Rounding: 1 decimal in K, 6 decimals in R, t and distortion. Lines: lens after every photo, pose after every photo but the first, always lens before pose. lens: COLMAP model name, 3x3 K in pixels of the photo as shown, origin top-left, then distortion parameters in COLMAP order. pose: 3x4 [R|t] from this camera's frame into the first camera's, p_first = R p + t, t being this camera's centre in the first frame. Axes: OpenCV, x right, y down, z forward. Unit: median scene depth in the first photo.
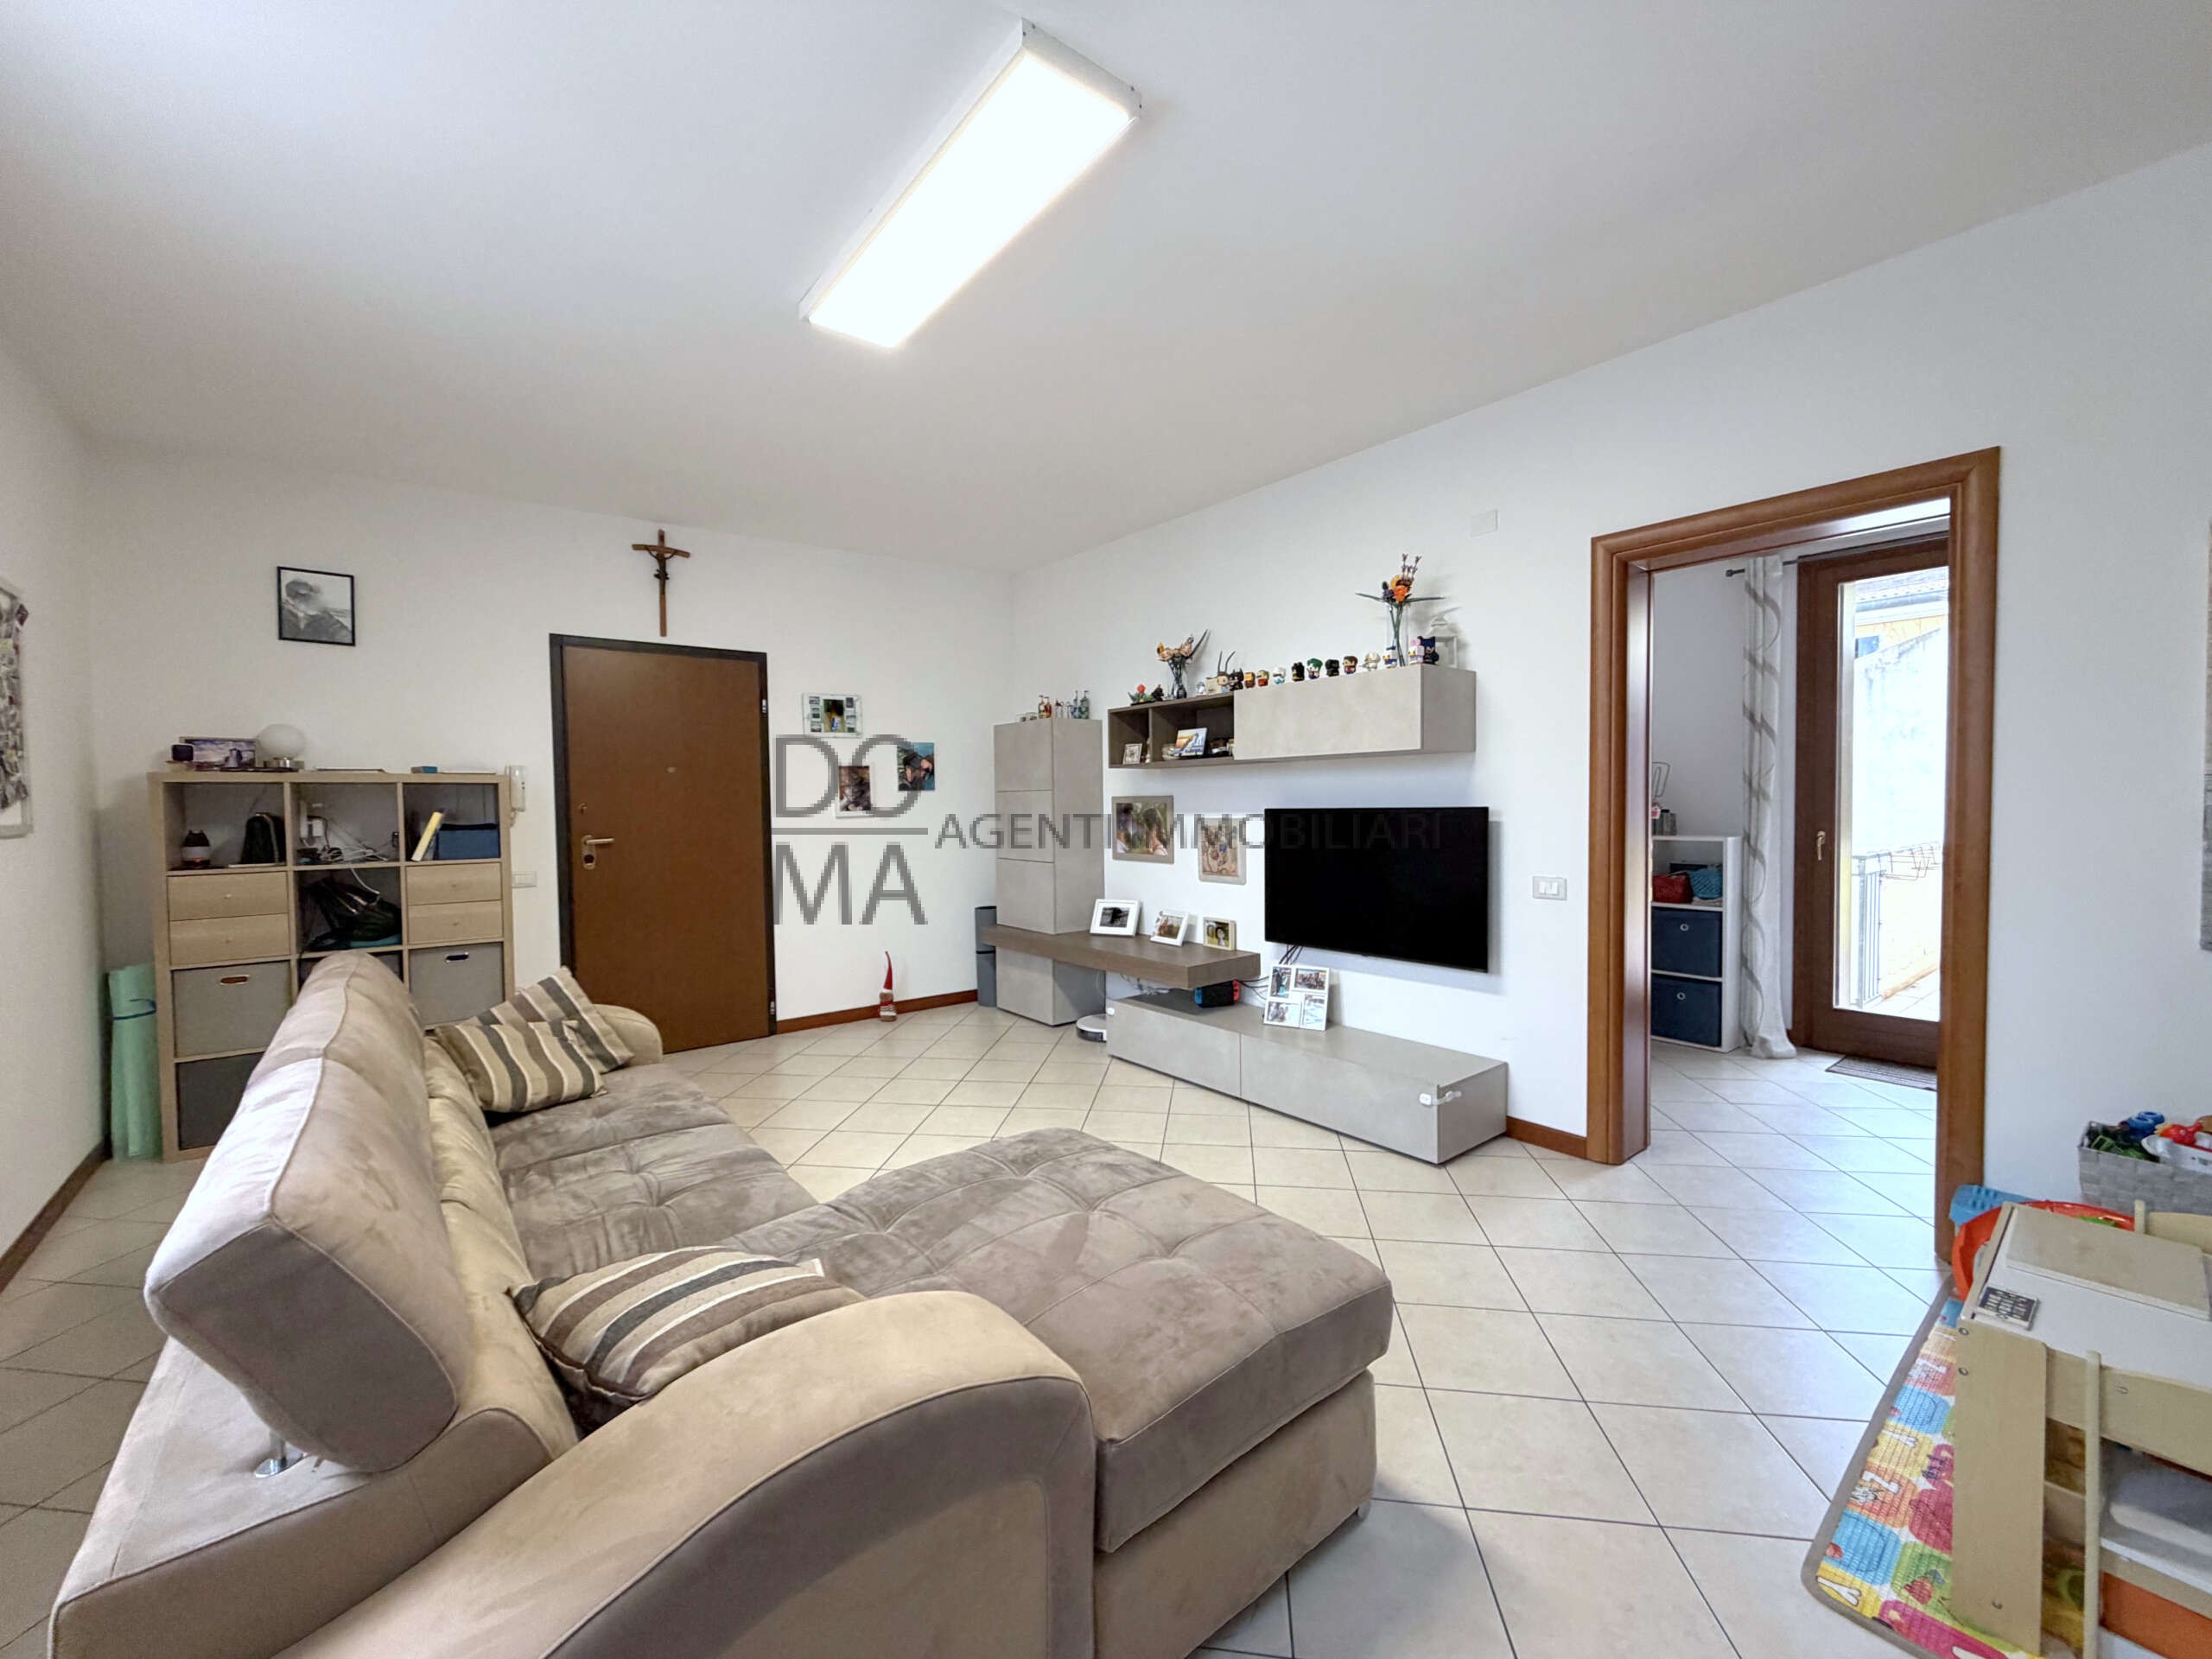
lens RADIAL K [[886.2, 0, 1104.2], [0, 886.2, 830.7], [0, 0, 1]] dist [-0.000343, -0.000226]
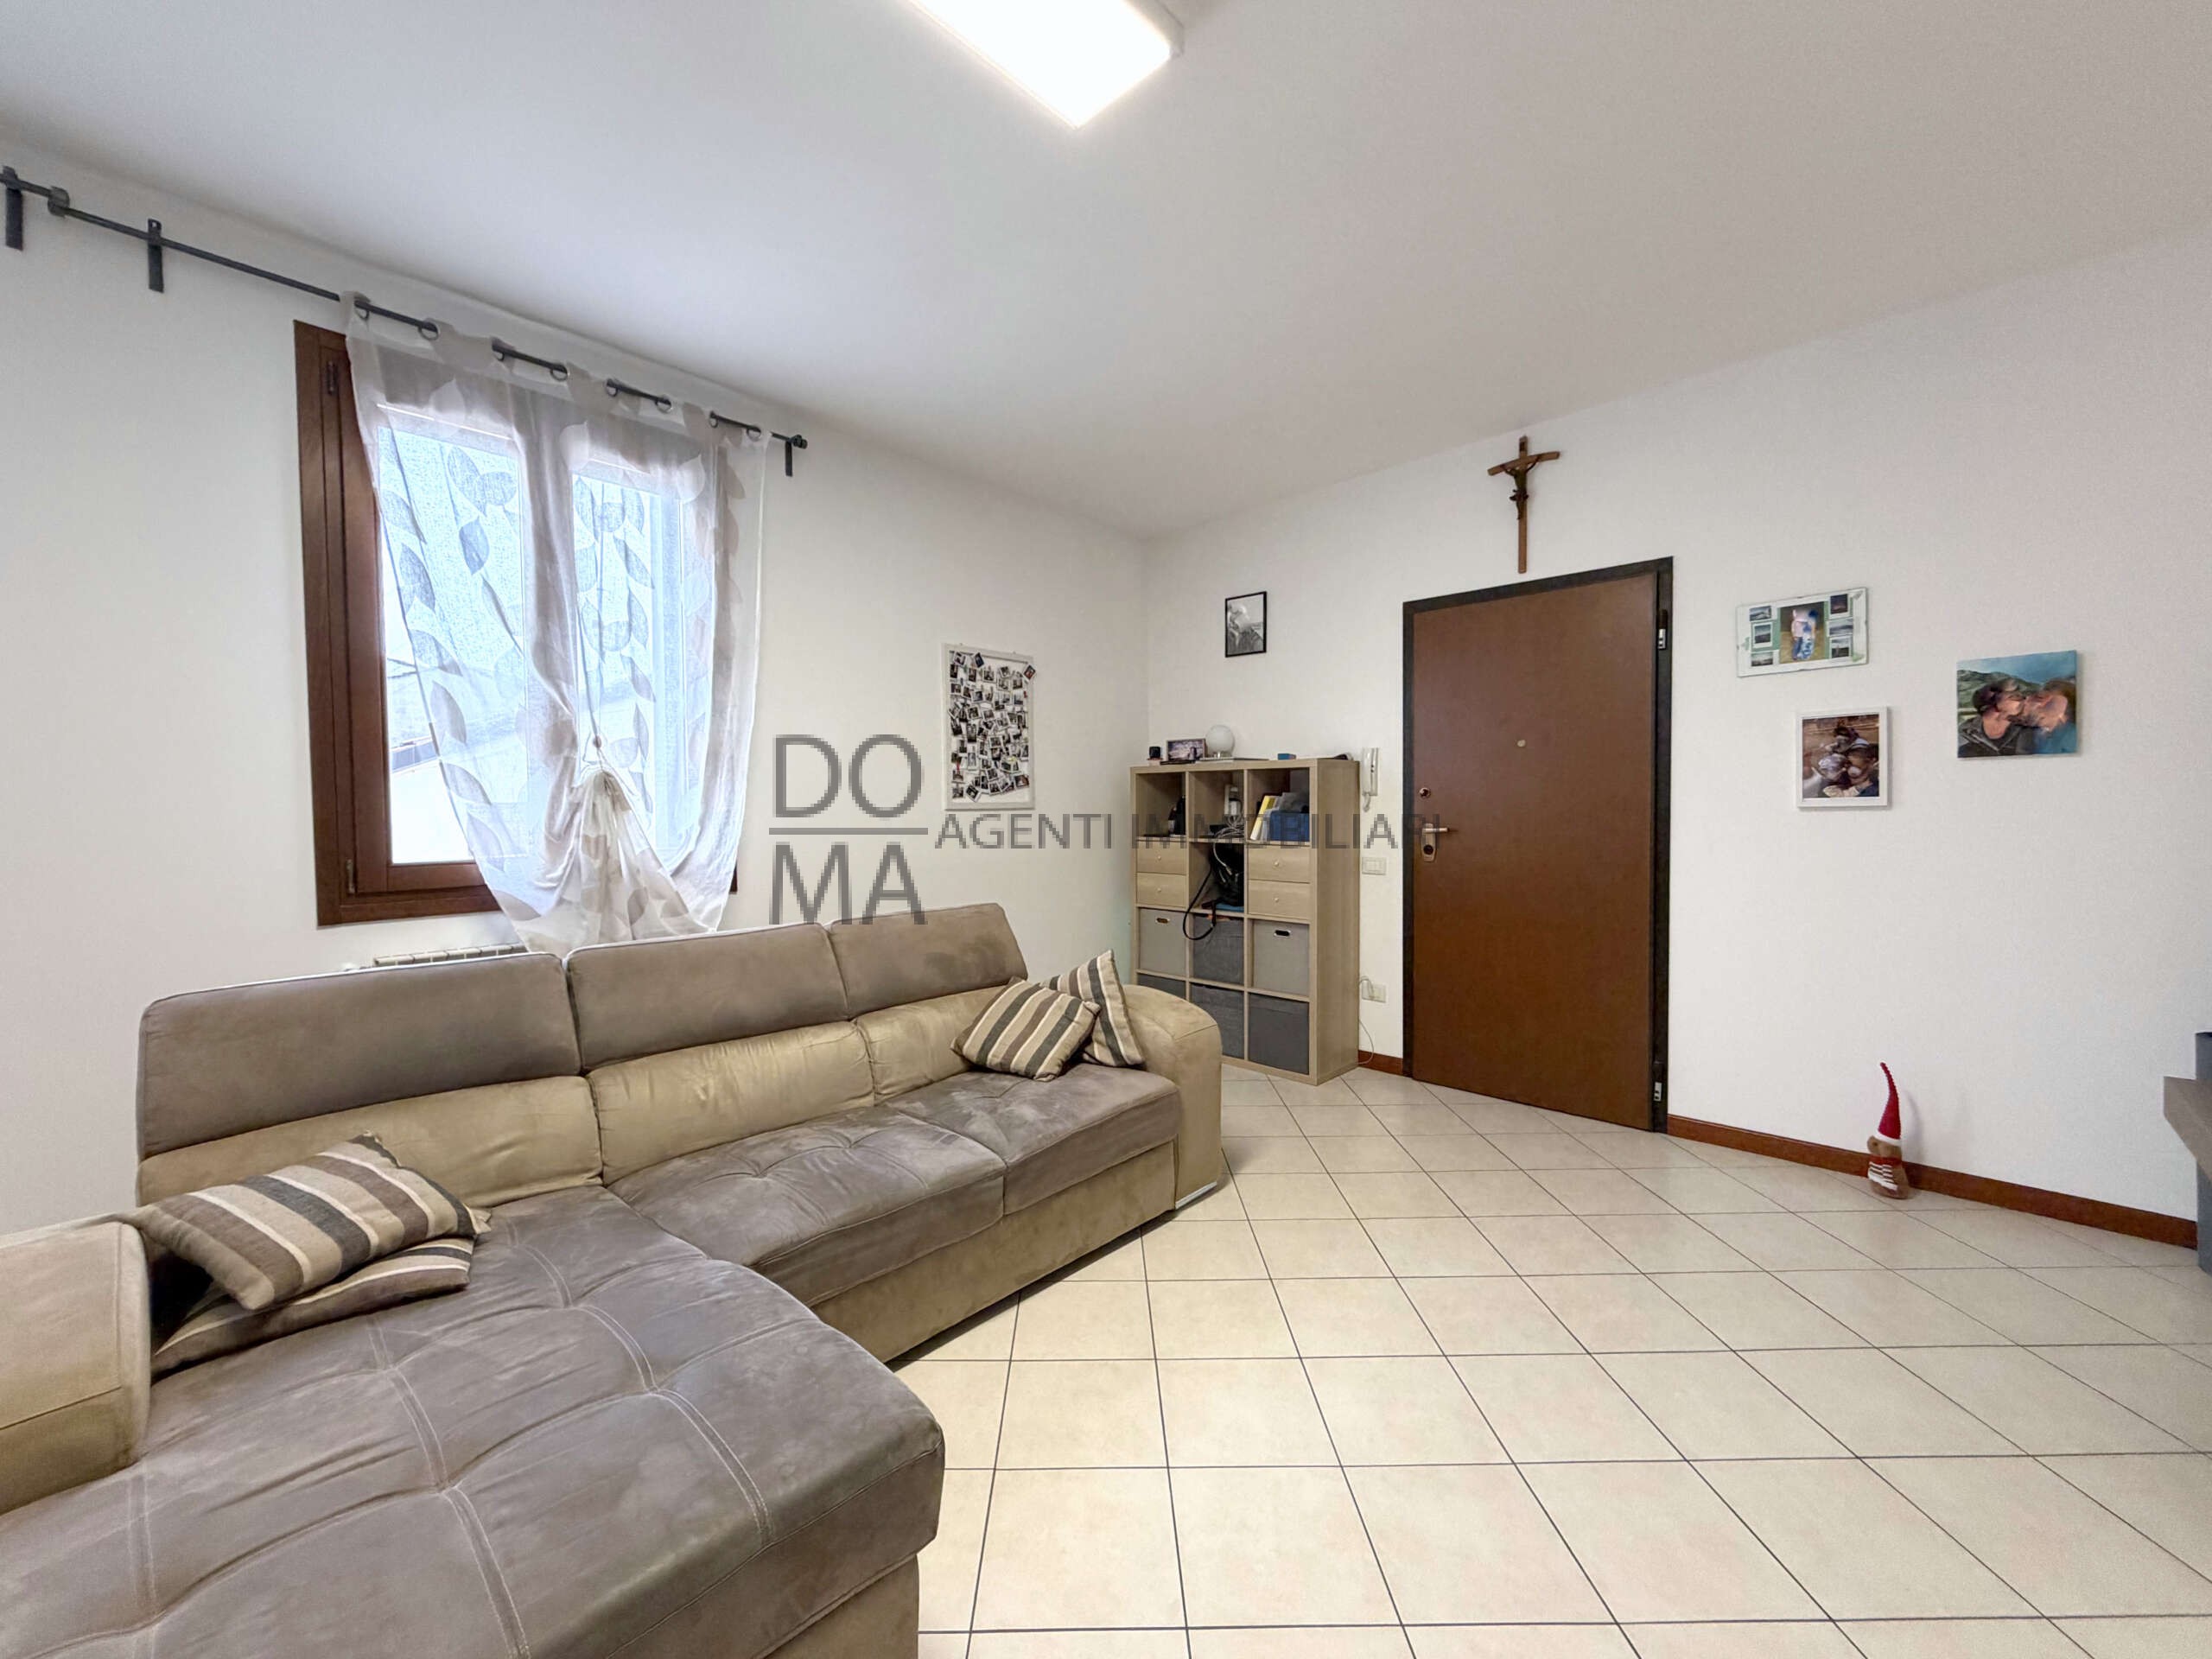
lens RADIAL K [[886.2, 0, 1090.6], [0, 886.2, 828.5], [0, 0, 1]] dist [-0.000343, -0.000226]
pose [[0.136058, 0.043085, -0.989764, 0.239295], [-0.023562, 0.998912, 0.040244, -0.016073], [0.990421, 0.017845, 0.136925, 0.523219]]
